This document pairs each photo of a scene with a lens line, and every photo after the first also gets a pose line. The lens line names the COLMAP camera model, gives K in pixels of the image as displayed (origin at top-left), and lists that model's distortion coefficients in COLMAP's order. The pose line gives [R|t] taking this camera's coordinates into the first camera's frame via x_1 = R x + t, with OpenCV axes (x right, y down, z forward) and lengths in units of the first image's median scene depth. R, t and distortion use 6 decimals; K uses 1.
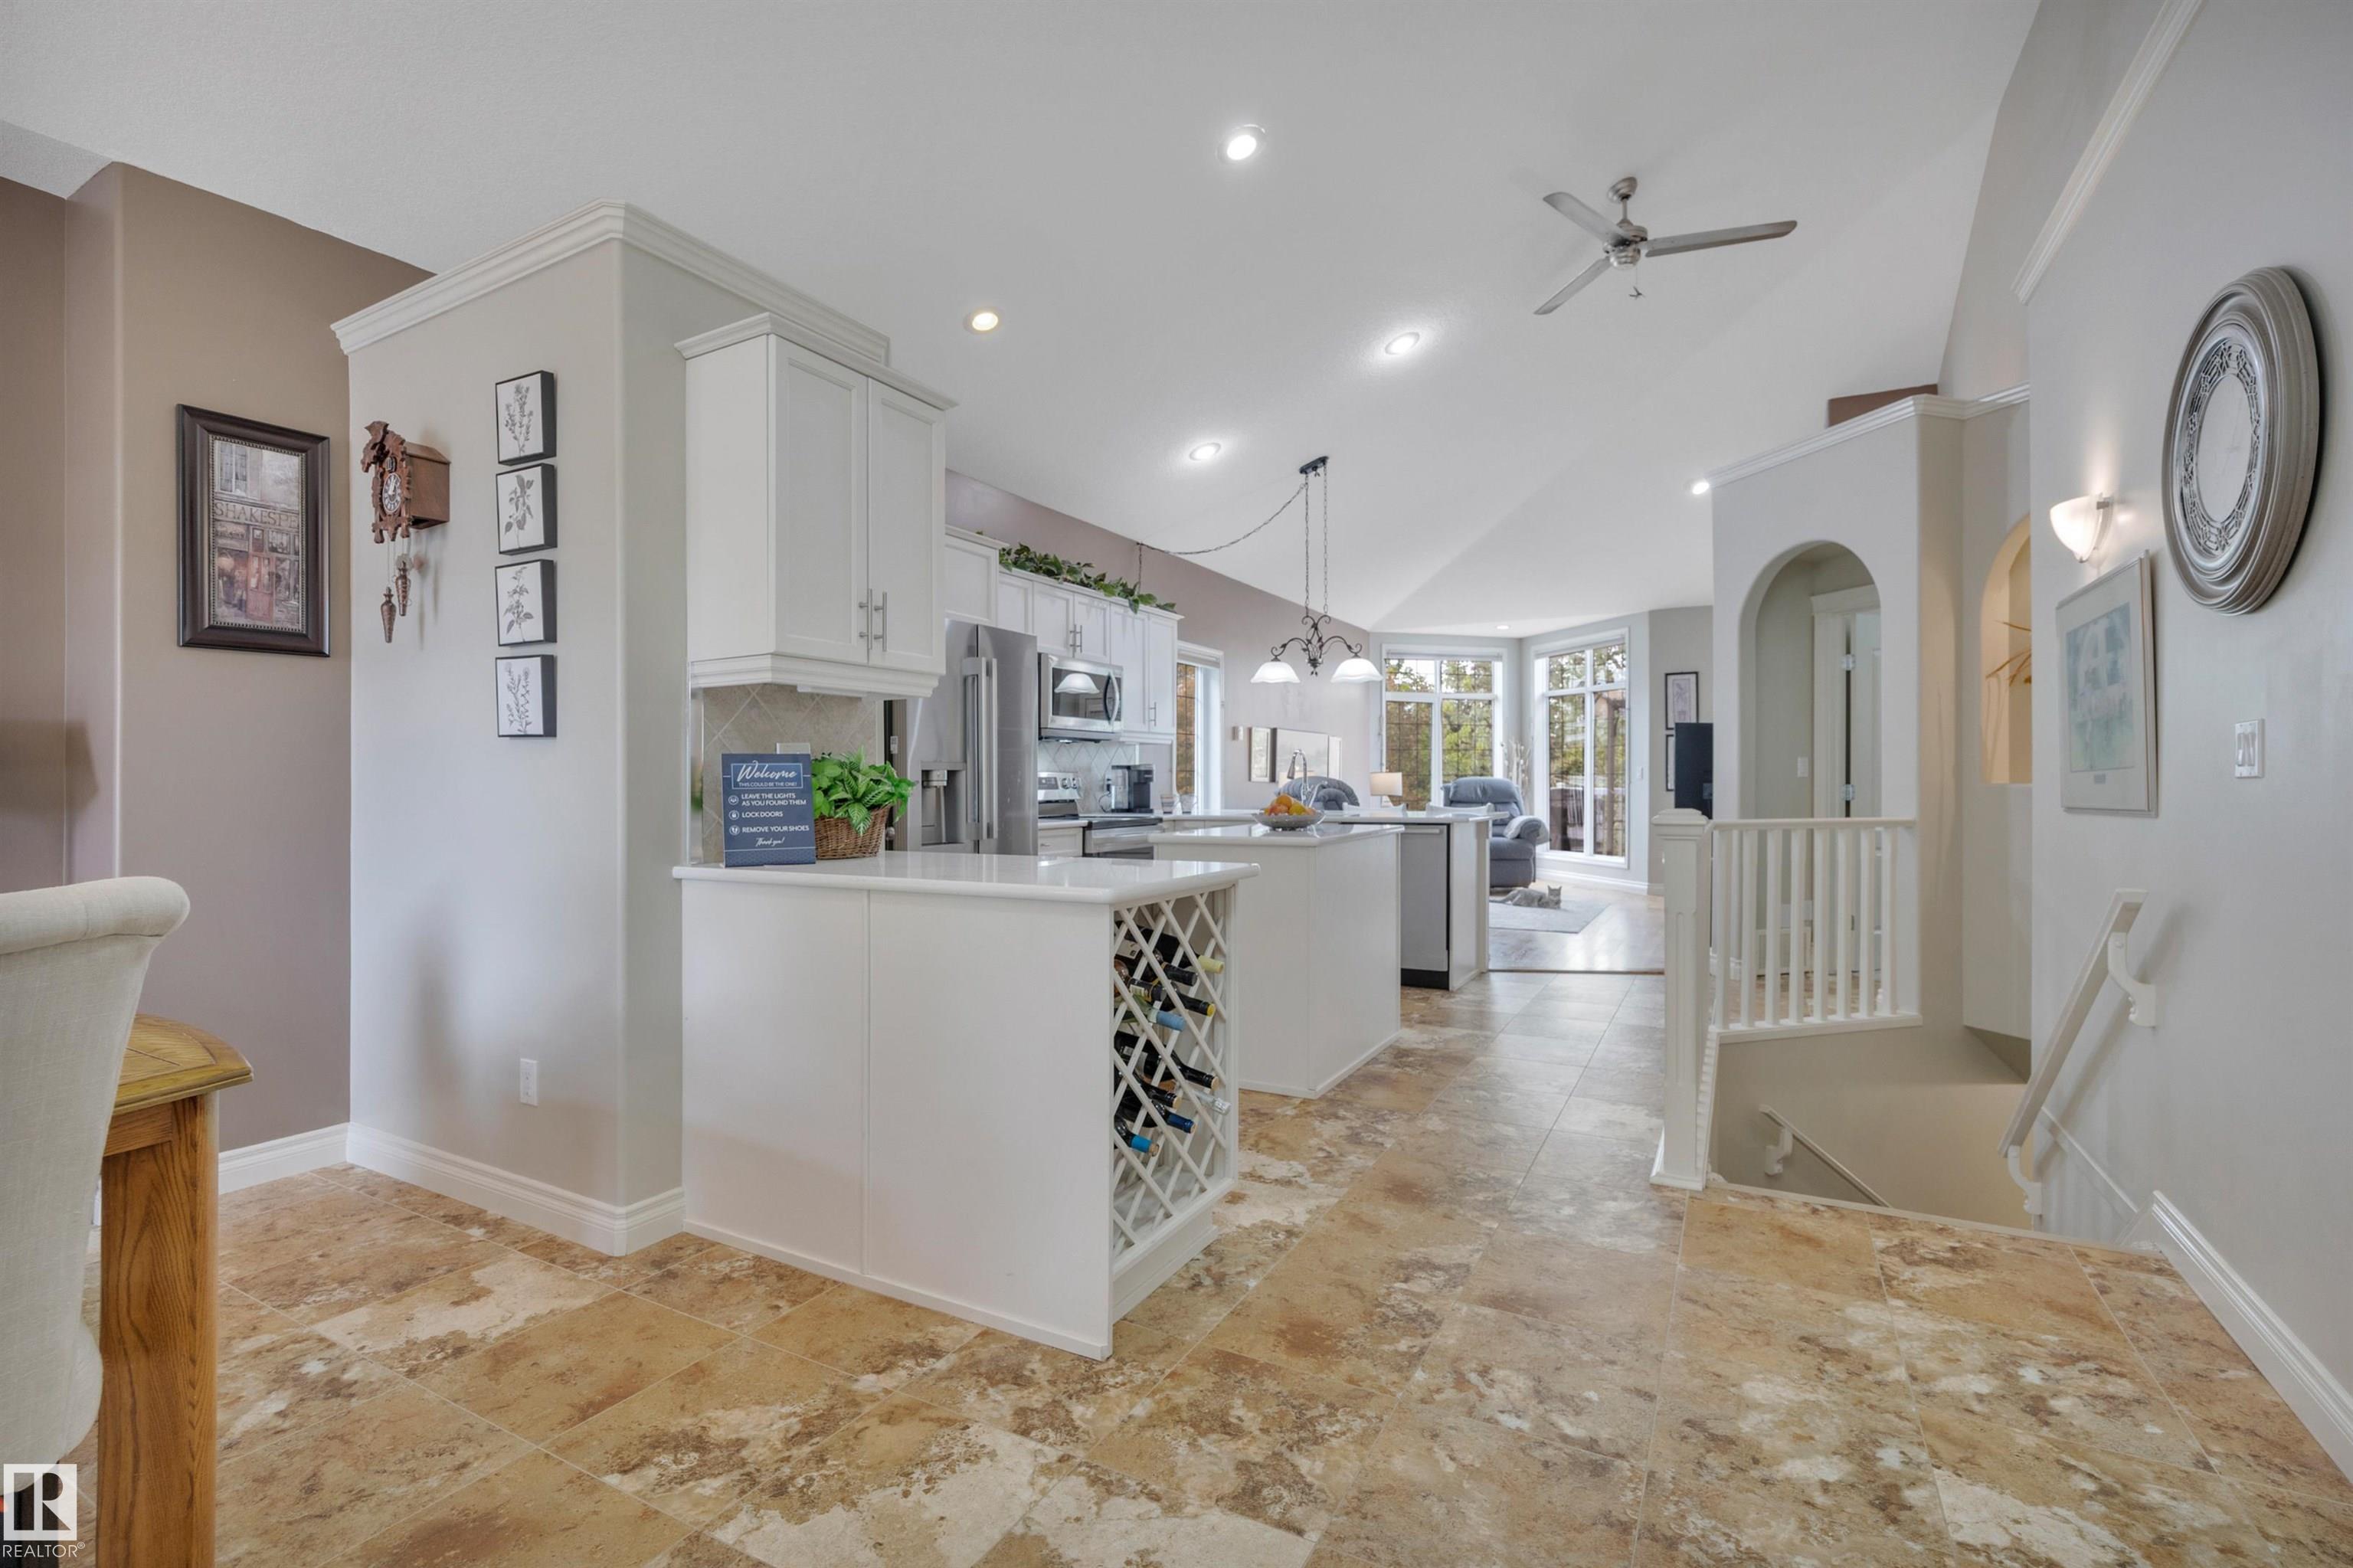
lens RADIAL K [[1042.6, 0, 1179.7], [0, 1042.6, 789.7], [0, 0, 1]] dist [-0.001068, -0.000803]
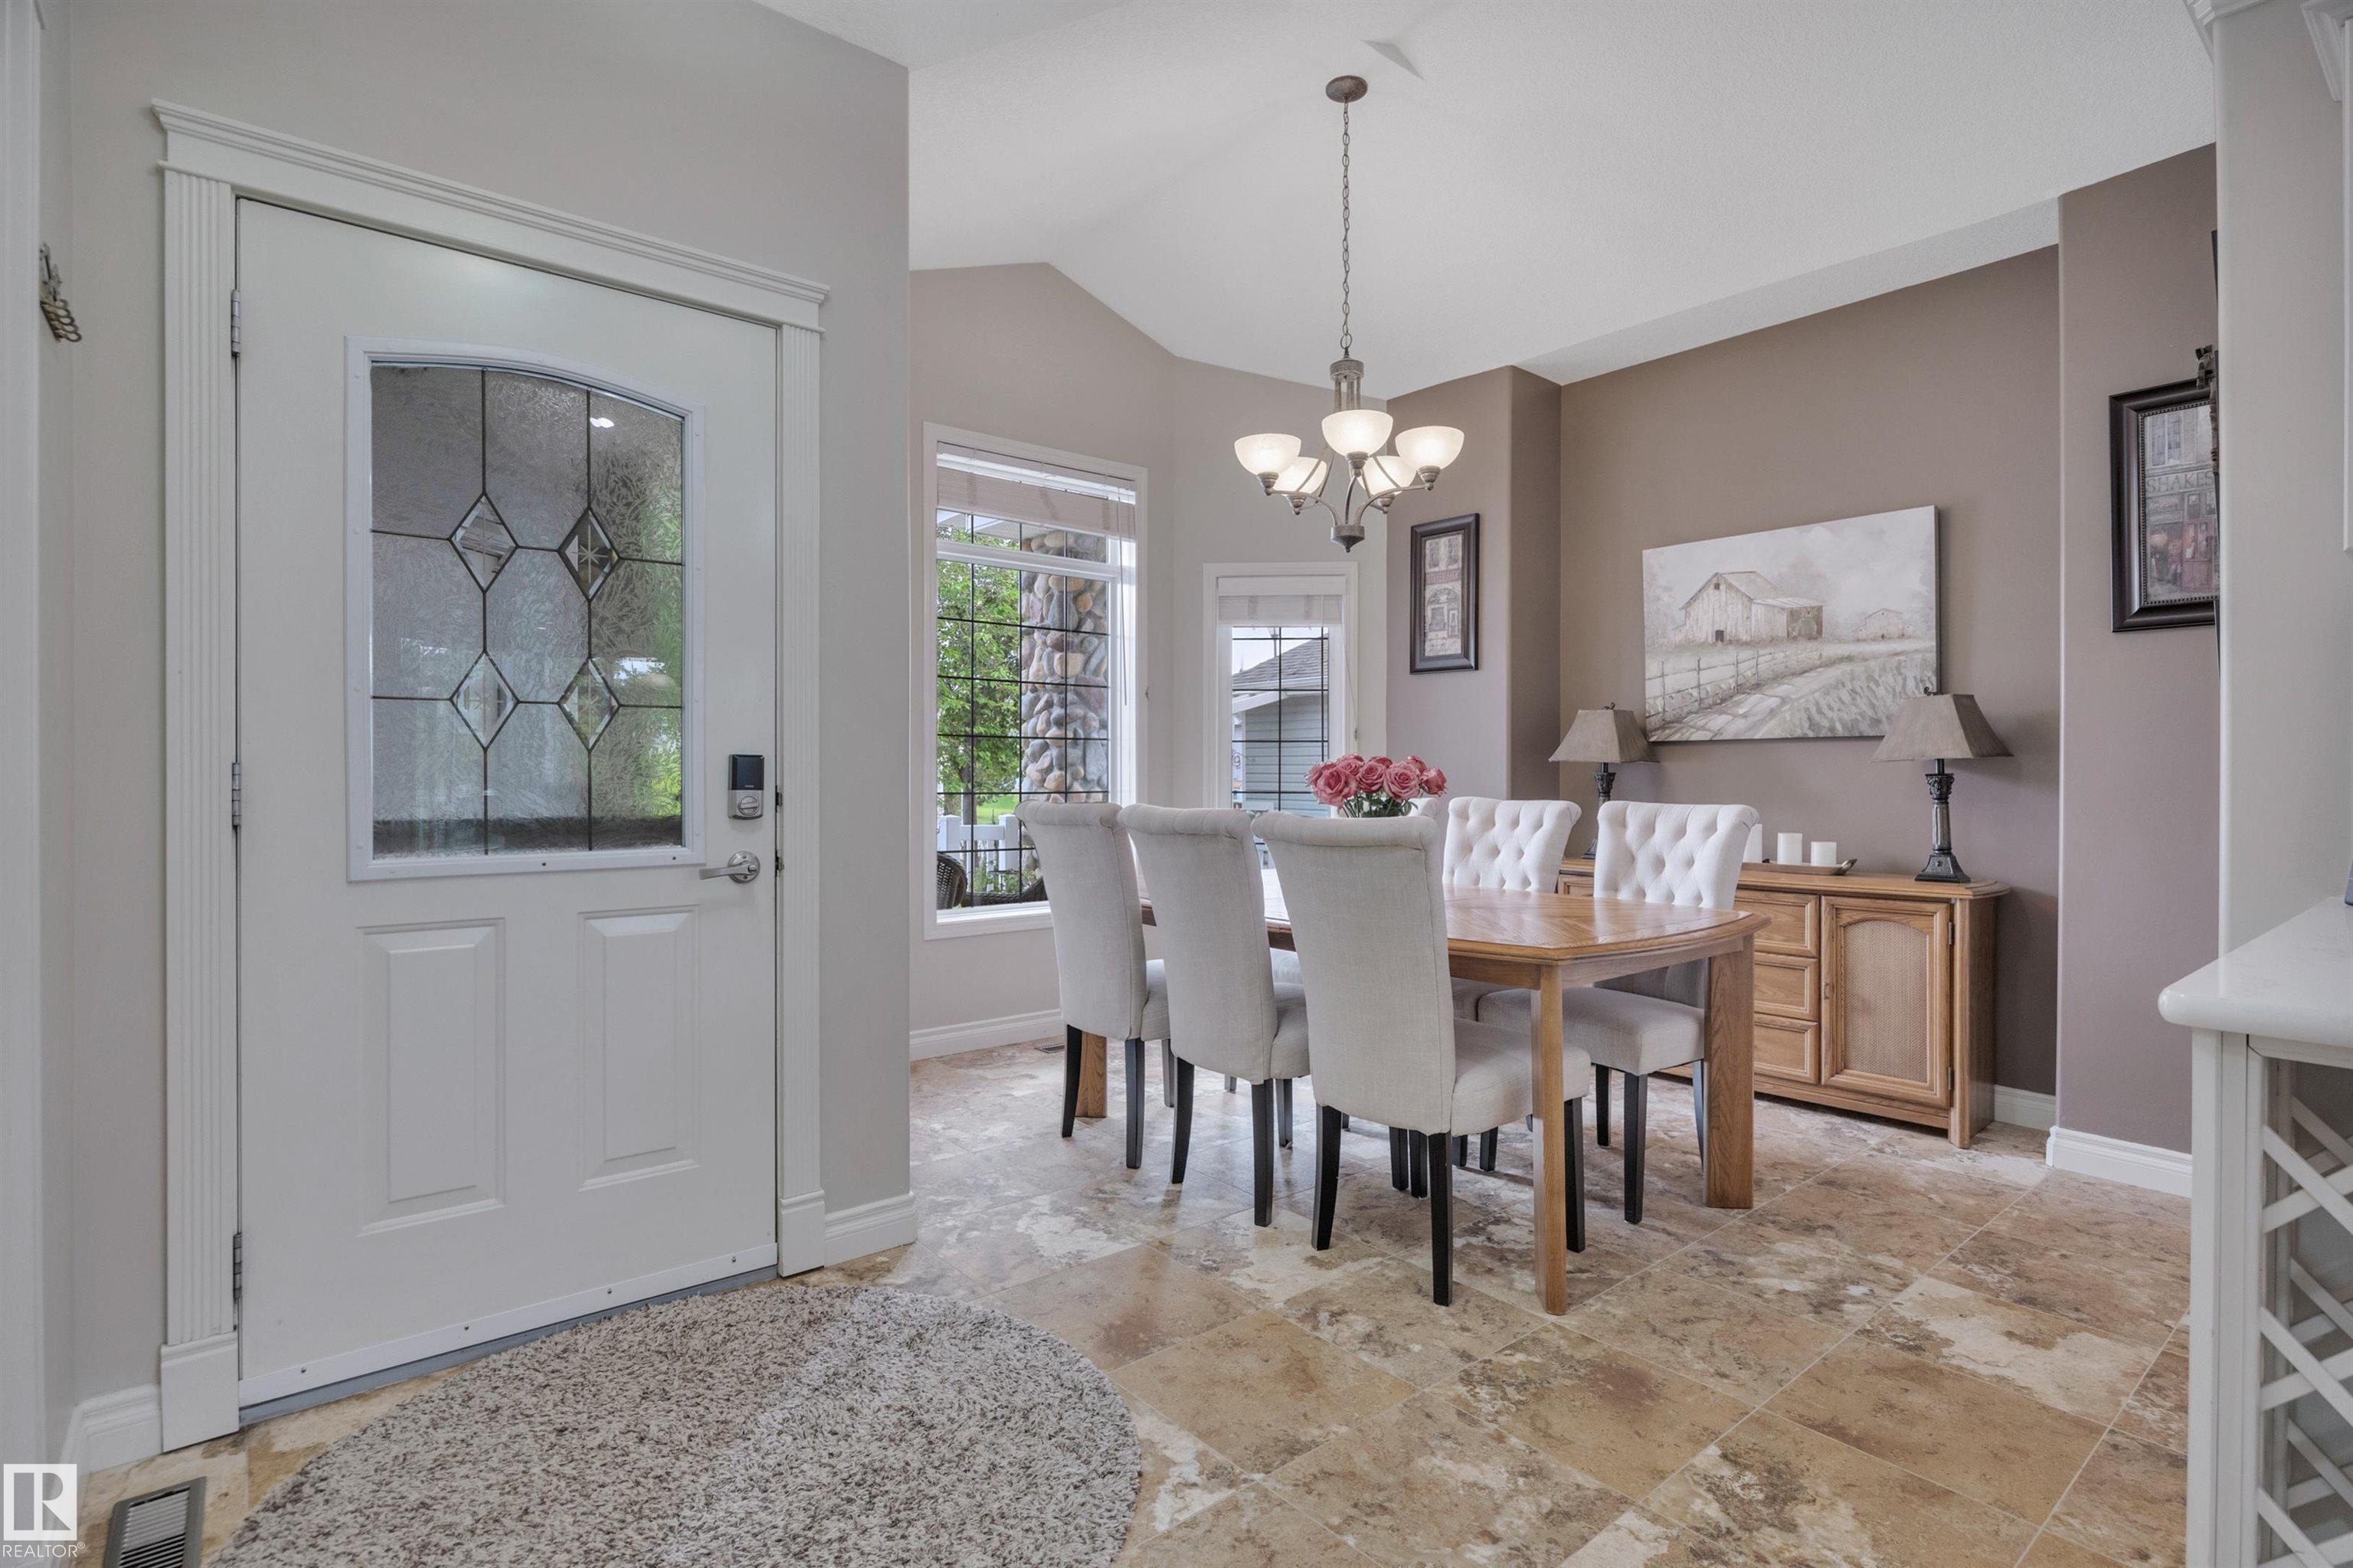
lens RADIAL K [[1140.7, 0, 1175.0], [0, 1140.7, 775.3], [0, 0, 1]] dist [-0.005527, -0.000070]
pose [[-0.373981, 0.008454, -0.927398, 0.199307], [-0.006820, 0.999906, 0.011865, -0.002484], [0.927411, 0.010763, -0.373889, 0.270395]]
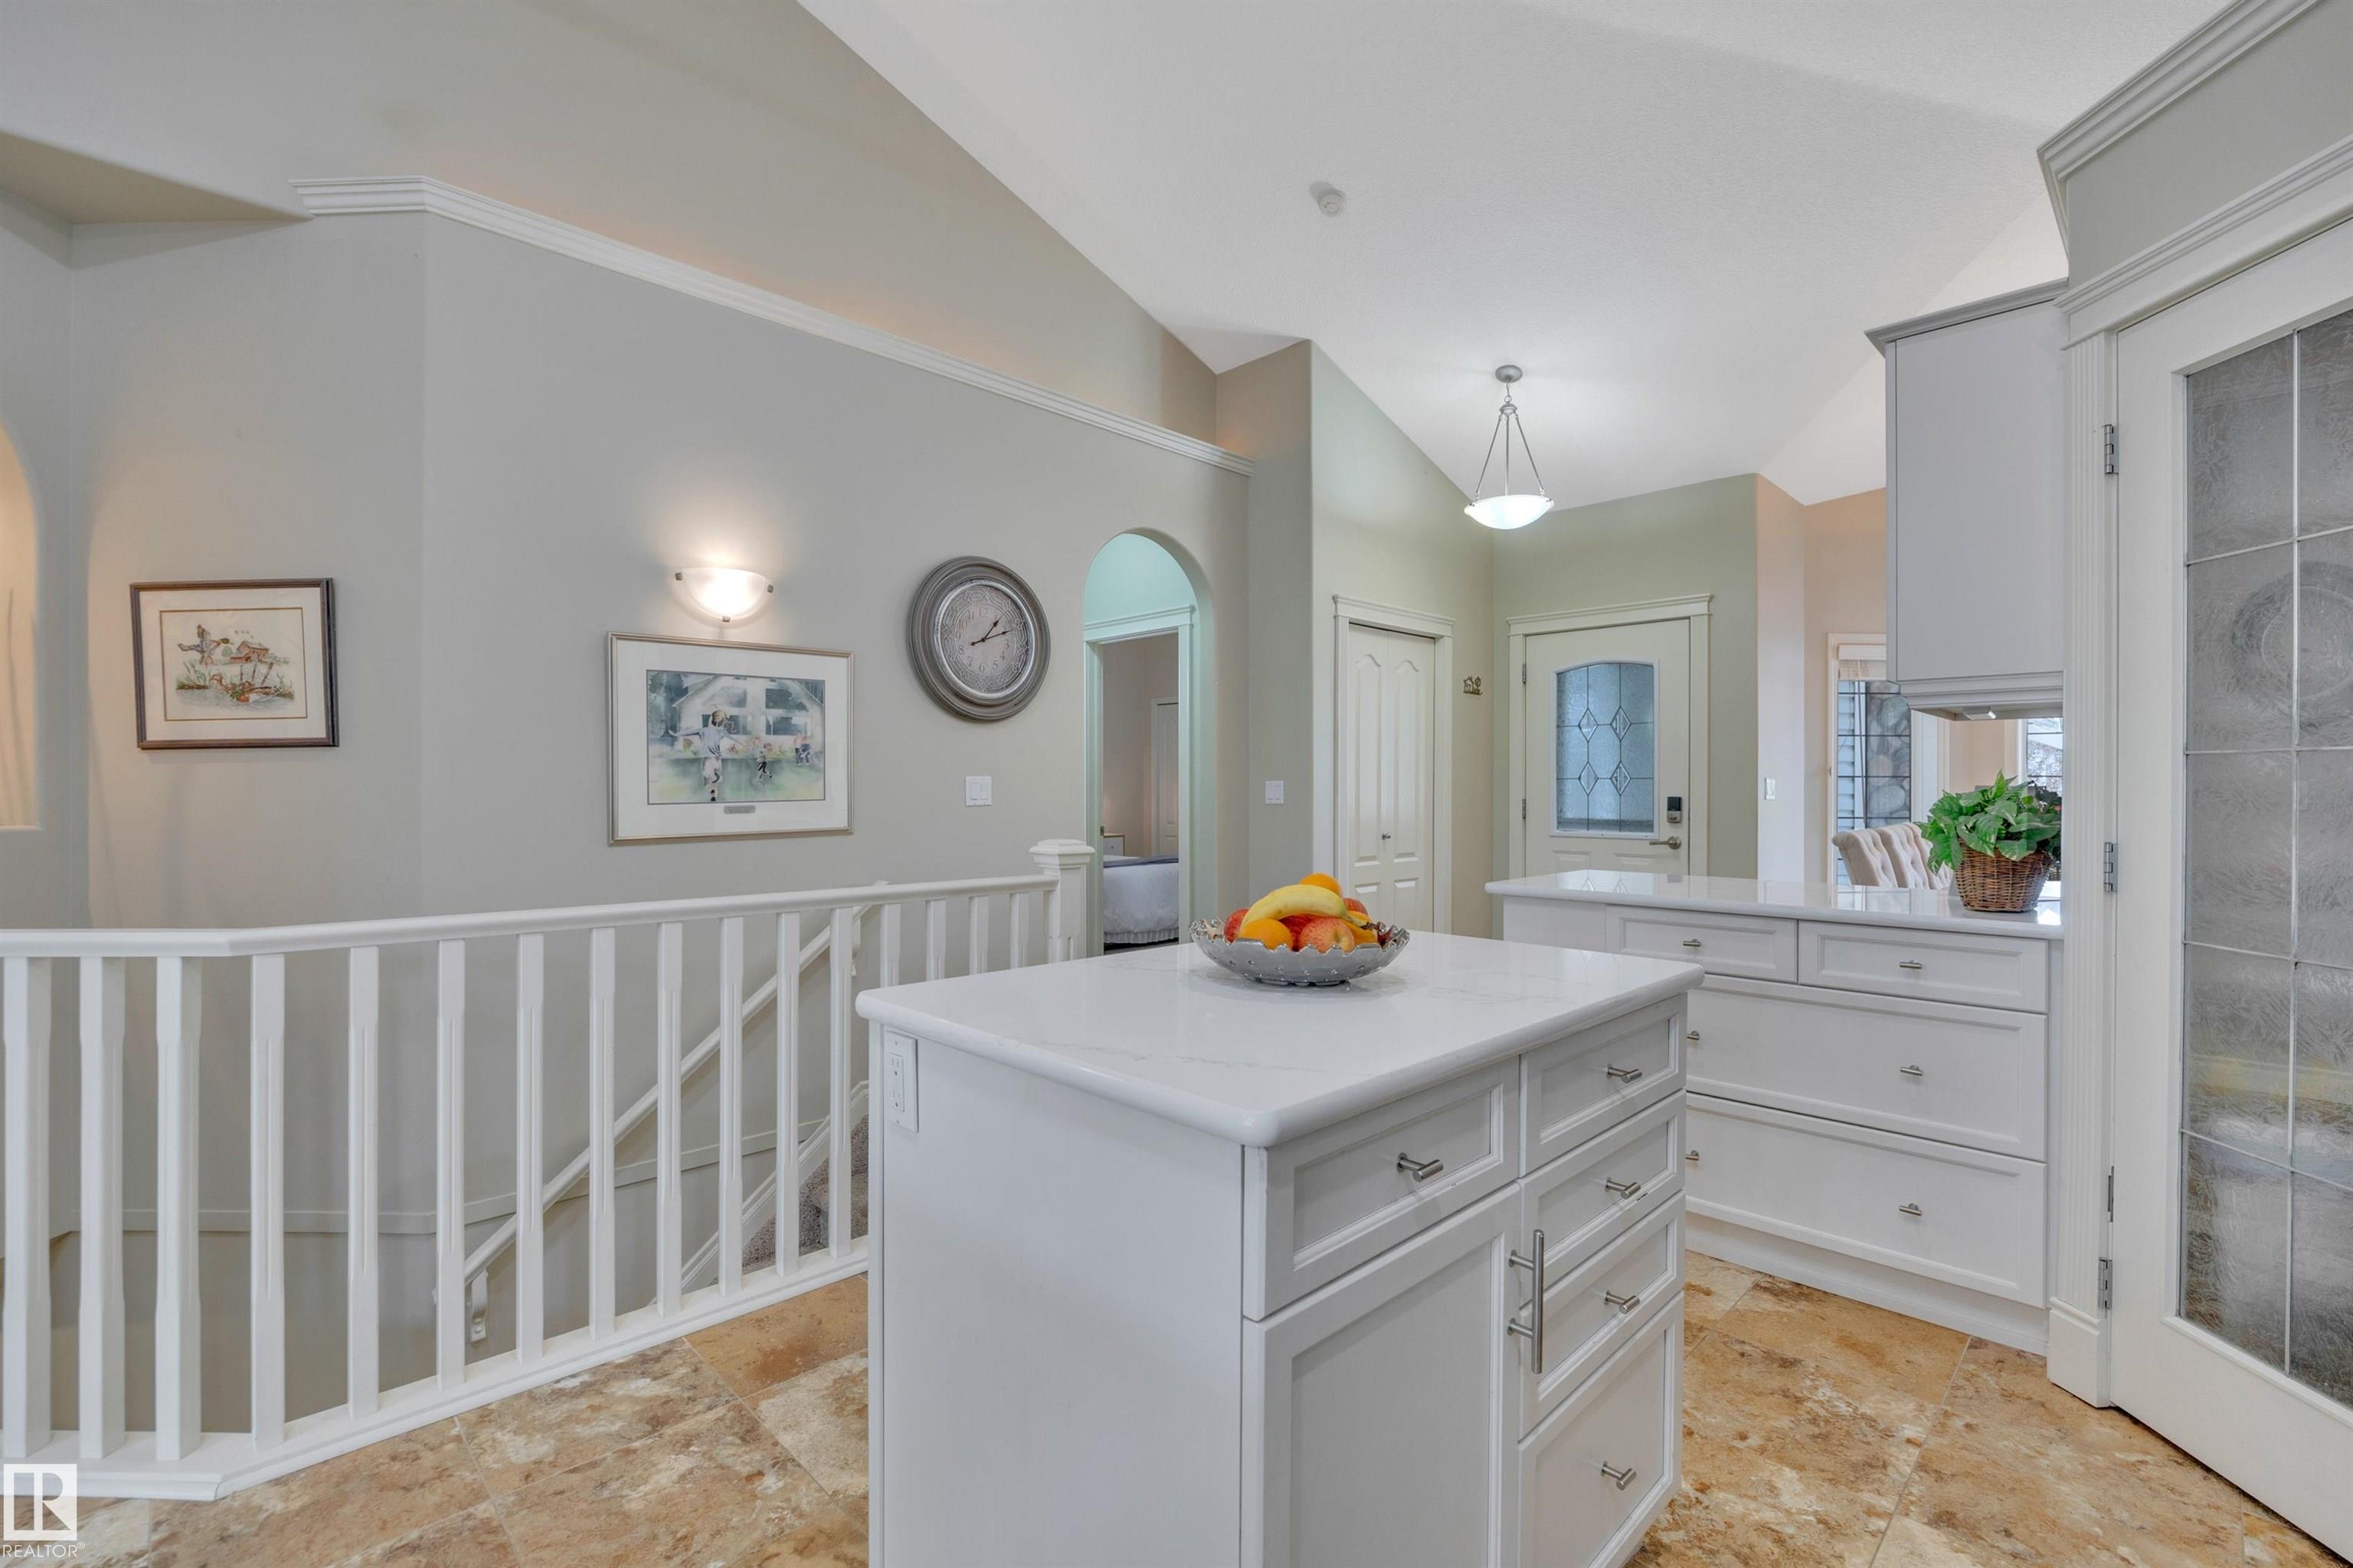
lens RADIAL K [[1042.6, 0, 1179.7], [0, 1042.6, 789.7], [0, 0, 1]] dist [-0.001068, -0.000803]
pose [[-0.960646, 0.004326, 0.277741, 0.034866], [0.006678, 0.999949, 0.007523, -0.020539], [-0.277695, 0.009081, -0.960626, 1.014260]]
